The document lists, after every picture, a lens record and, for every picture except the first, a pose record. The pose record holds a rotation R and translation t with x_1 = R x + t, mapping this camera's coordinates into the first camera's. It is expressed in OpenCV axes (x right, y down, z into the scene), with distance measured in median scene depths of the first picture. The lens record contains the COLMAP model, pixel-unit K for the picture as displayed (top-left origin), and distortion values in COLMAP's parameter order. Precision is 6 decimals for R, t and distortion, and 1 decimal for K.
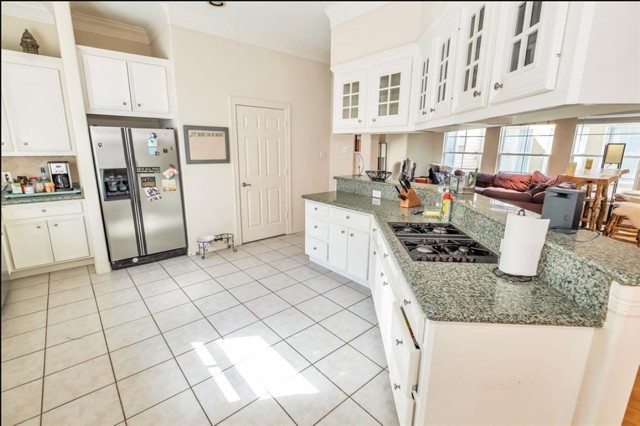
lens RADIAL K [[288.3, 0, 320.0], [0, 288.3, 213.0], [0, 0, 1]] dist [-0.001667, -0.000430]
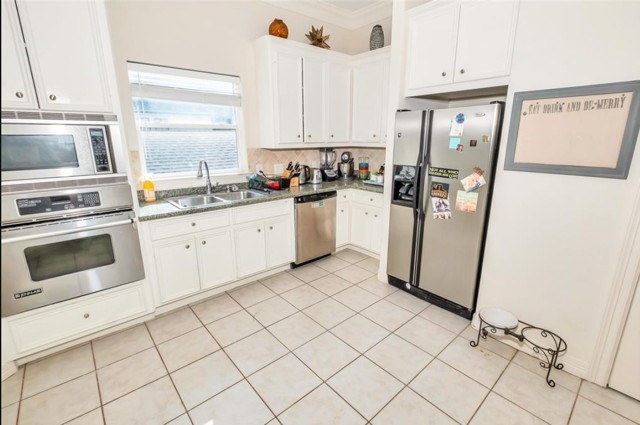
lens RADIAL K [[293.0, 0, 320.0], [0, 293.0, 212.5], [0, 0, 1]] dist [0.003525, -0.000009]
pose [[0.000620, 0.237250, -0.971448, 0.073627], [-0.221959, 0.947250, 0.231198, -0.155721], [0.975056, 0.215478, 0.053247, 0.713054]]
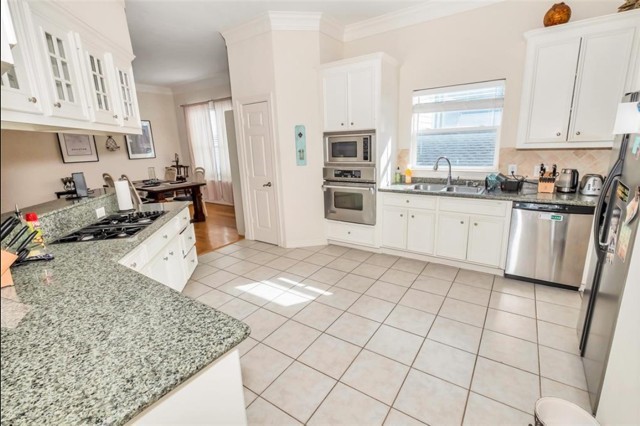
lens RADIAL K [[288.3, 0, 320.0], [0, 288.3, 213.0], [0, 0, 1]] dist [-0.001667, -0.000430]
pose [[-0.970083, 0.081165, -0.228804, -0.077192], [-0.028471, 0.897920, 0.439238, -0.284598], [0.241098, 0.432612, -0.868746, 1.247121]]
